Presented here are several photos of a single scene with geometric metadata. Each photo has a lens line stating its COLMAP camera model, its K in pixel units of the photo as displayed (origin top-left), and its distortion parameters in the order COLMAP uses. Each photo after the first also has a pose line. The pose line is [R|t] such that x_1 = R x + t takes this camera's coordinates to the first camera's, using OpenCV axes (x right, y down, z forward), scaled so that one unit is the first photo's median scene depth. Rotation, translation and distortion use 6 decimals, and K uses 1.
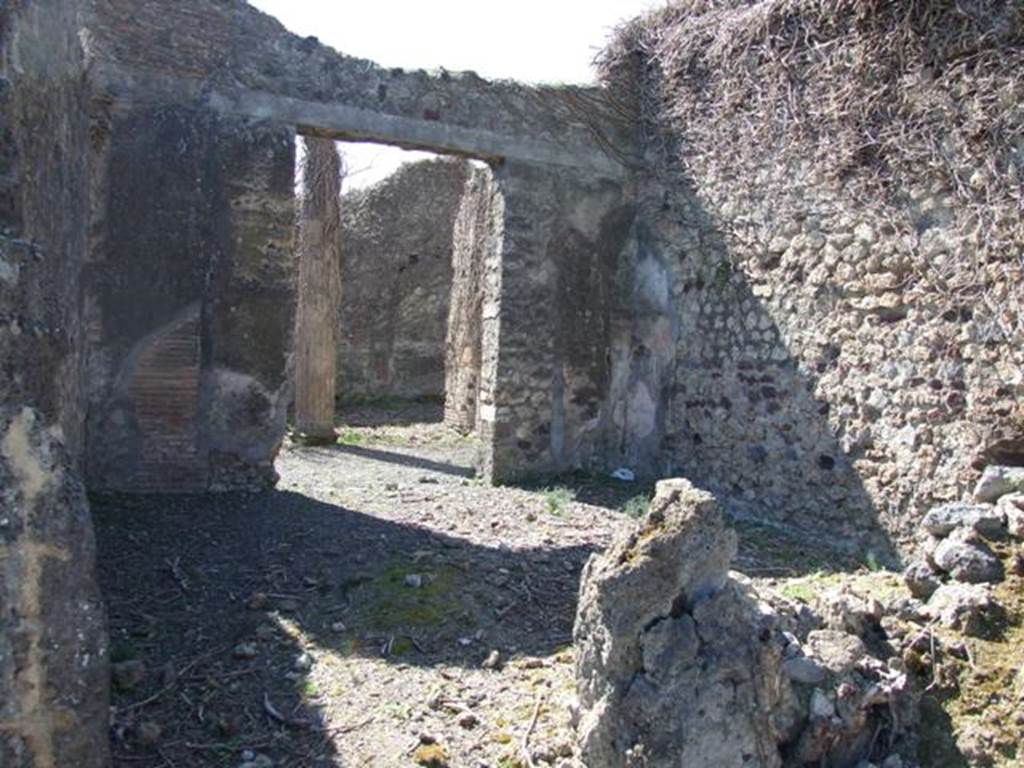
lens RADIAL K [[813.8, 0, 515.4], [0, 813.8, 382.6], [0, 0, 1]] dist [-0.064608, 0.062688]
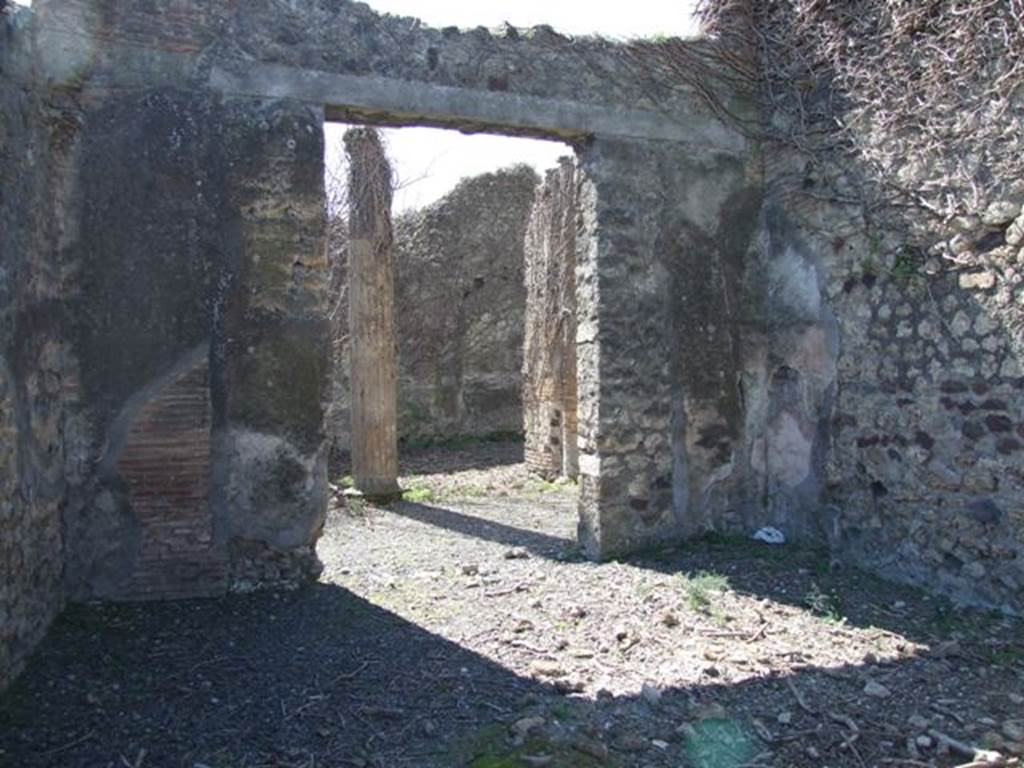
lens RADIAL K [[814.3, 0, 514.5], [0, 814.3, 370.2], [0, 0, 1]] dist [-0.062508, 0.056820]
pose [[0.995032, -0.056012, -0.082309, -0.040384], [0.052158, 0.997472, -0.048252, -0.020936], [0.084804, 0.043719, 0.995438, 0.251561]]
